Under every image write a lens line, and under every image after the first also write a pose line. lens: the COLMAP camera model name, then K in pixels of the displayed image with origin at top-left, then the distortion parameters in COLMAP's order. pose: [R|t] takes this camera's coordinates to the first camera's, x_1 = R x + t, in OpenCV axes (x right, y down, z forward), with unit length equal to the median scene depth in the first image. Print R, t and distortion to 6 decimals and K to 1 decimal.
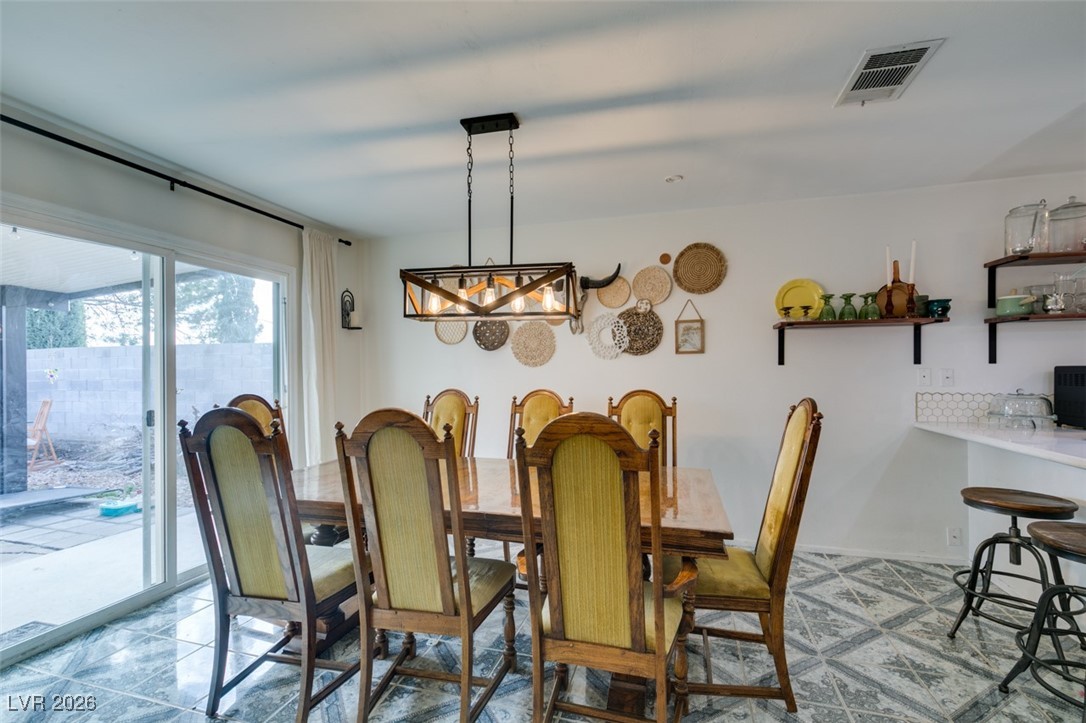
lens RADIAL K [[487.1, 0, 534.4], [0, 487.1, 372.0], [0, 0, 1]] dist [0.005145, -0.001590]
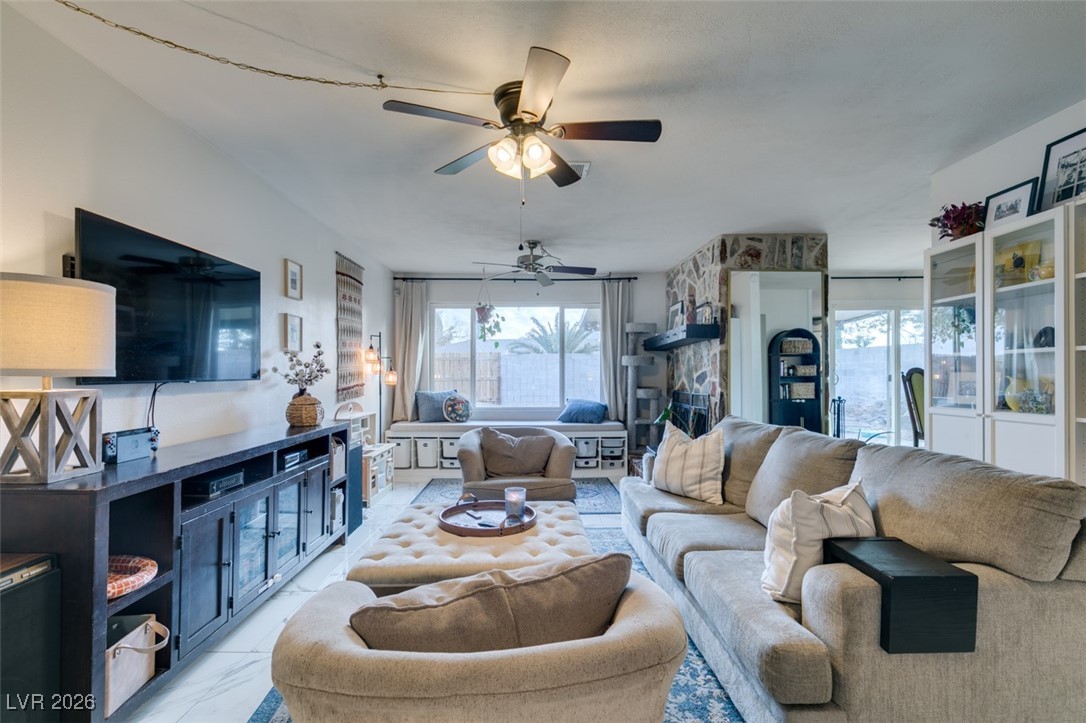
lens RADIAL K [[487.1, 0, 537.4], [0, 487.1, 372.3], [0, 0, 1]] dist [0.005145, -0.001590]
pose [[0.292207, 0.004599, -0.956344, 0.765242], [0.001336, 0.999985, 0.005217, 0.037763], [0.956354, -0.002802, 0.292197, -1.037657]]
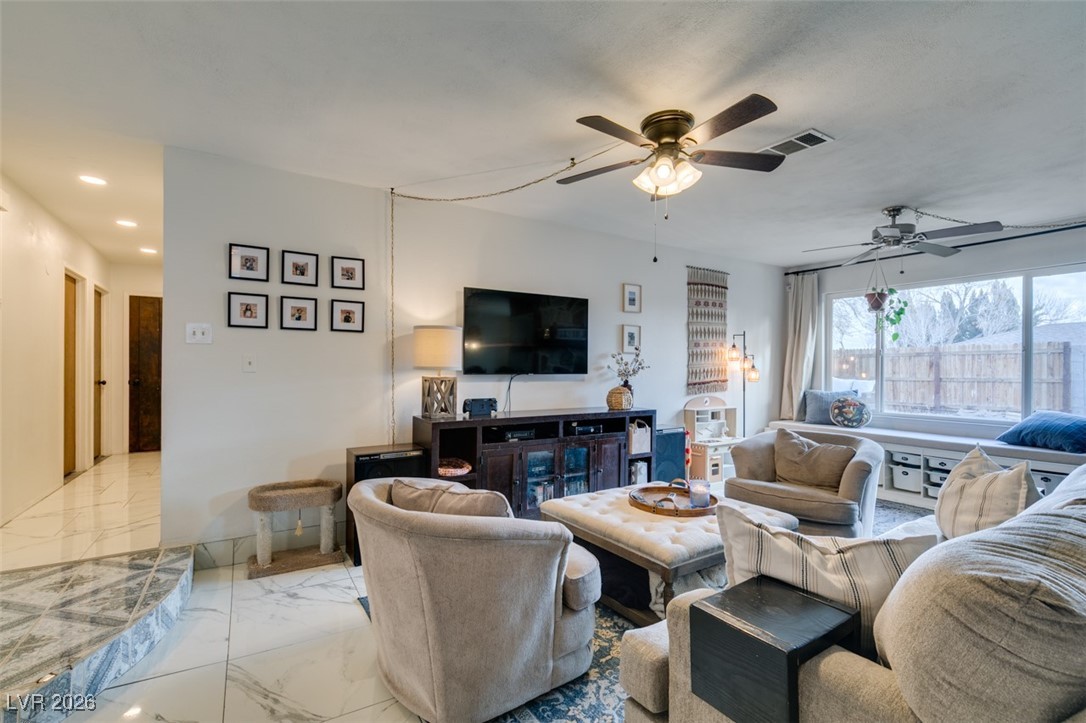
lens RADIAL K [[487.1, 0, 538.9], [0, 487.1, 366.8], [0, 0, 1]] dist [0.005145, -0.001590]
pose [[-0.661189, -0.000123, -0.750220, 0.804629], [-0.001023, 0.999999, 0.000739, 0.035737], [0.750219, 0.001256, -0.661188, -0.521357]]
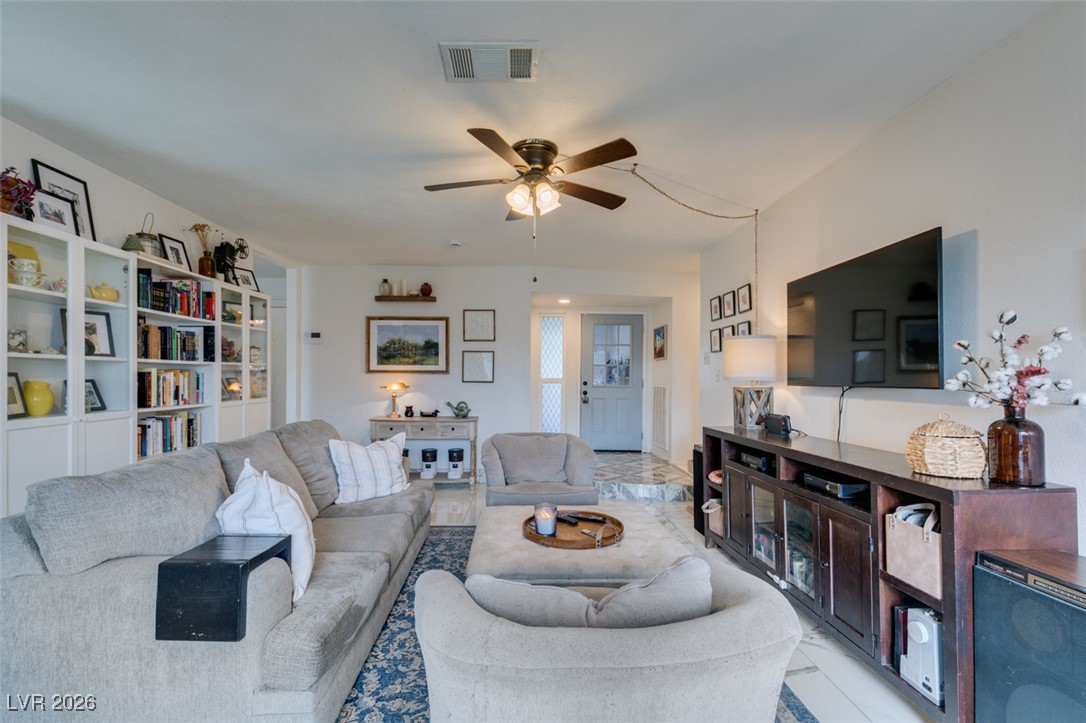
lens RADIAL K [[487.1, 0, 523.5], [0, 487.1, 374.2], [0, 0, 1]] dist [0.005145, -0.001590]
pose [[-0.303657, 0.012547, 0.952699, -0.612110], [-0.002532, 0.999899, -0.013975, 0.047386], [-0.952778, -0.006656, -0.303595, -0.608558]]
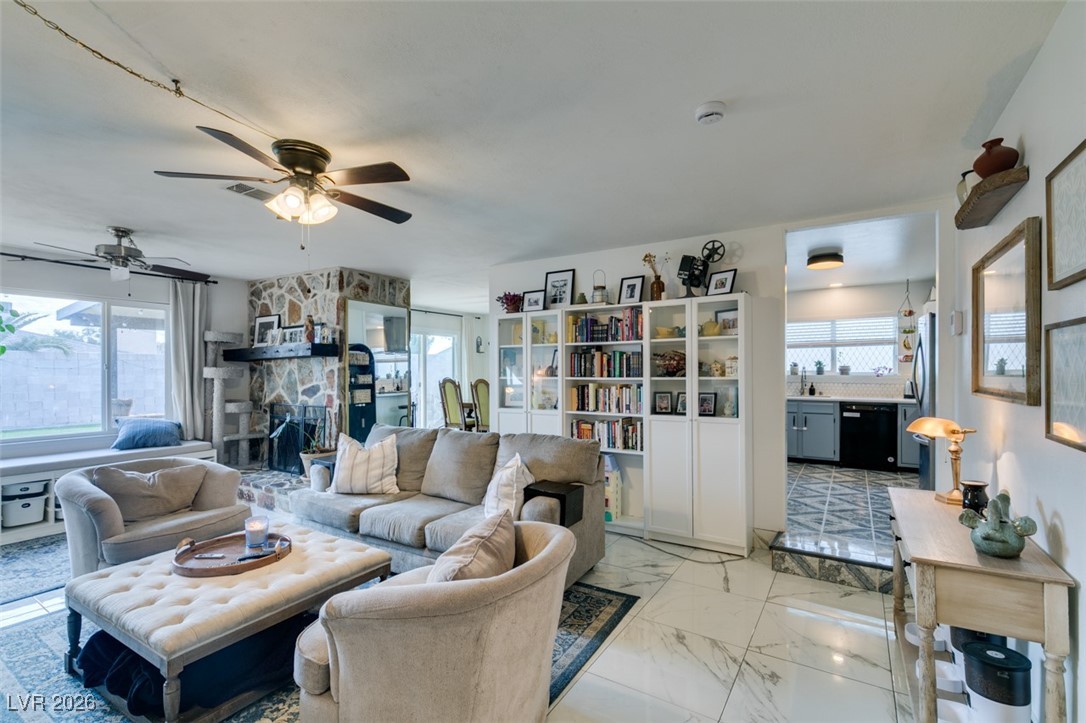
lens RADIAL K [[487.1, 0, 543.0], [0, 487.1, 371.5], [0, 0, 1]] dist [0.005145, -0.001590]
pose [[0.964131, 0.006874, -0.265338, 0.663689], [-0.005771, 0.999971, 0.004935, -0.011046], [0.265364, -0.003227, 0.964143, -1.463208]]
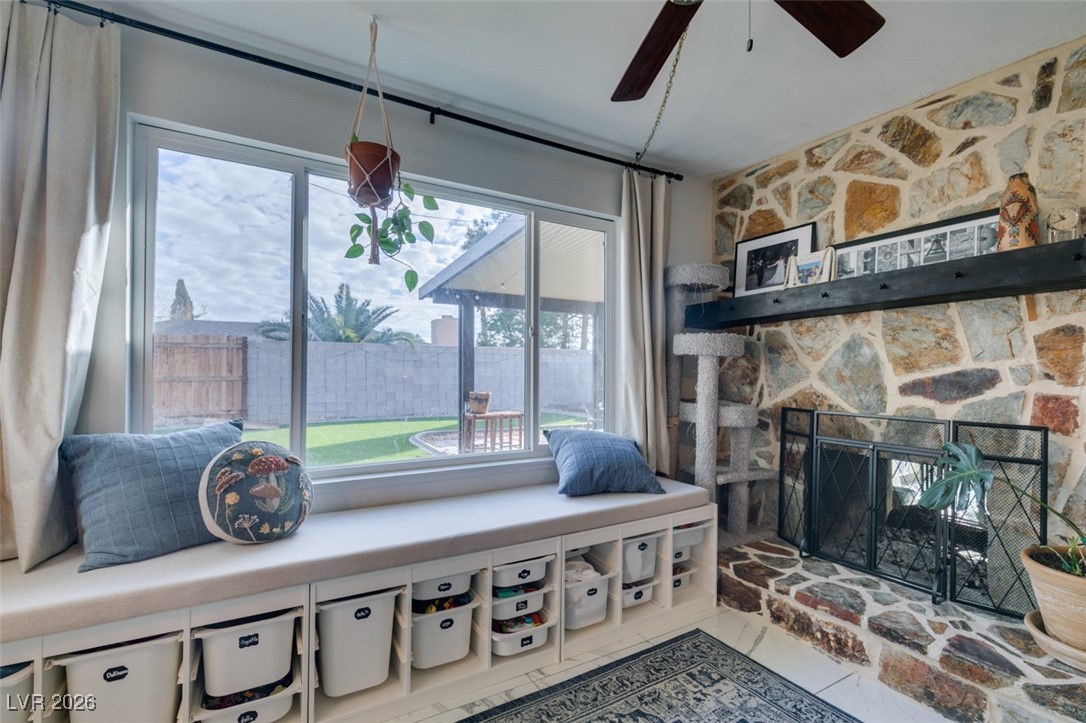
lens RADIAL K [[487.1, 0, 541.8], [0, 487.1, 368.1], [0, 0, 1]] dist [0.005145, -0.001590]
pose [[0.734809, 0.007335, -0.678234, -0.422801], [-0.010106, 0.999949, -0.000134, 0.046421], [0.678199, 0.006953, 0.734846, -0.975745]]
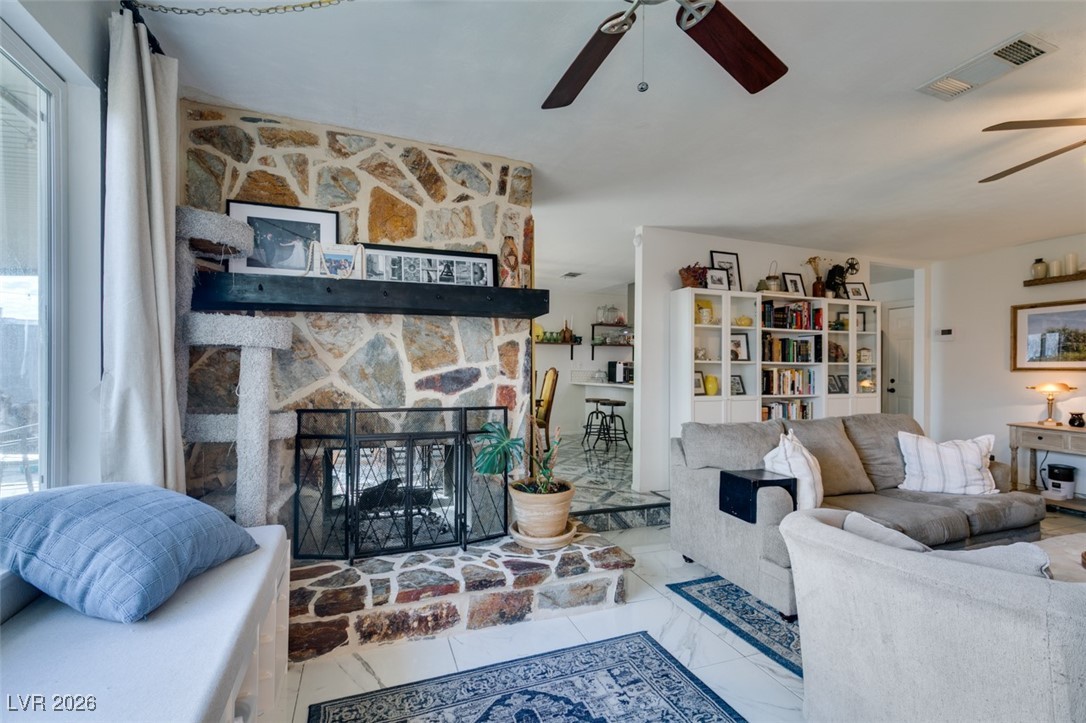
lens RADIAL K [[487.1, 0, 547.1], [0, 487.1, 371.4], [0, 0, 1]] dist [0.005145, -0.001590]
pose [[0.790957, 0.013846, 0.611715, -0.831155], [-0.015891, 0.999872, -0.002084, 0.047511], [-0.611666, -0.008072, 0.791075, -0.892835]]
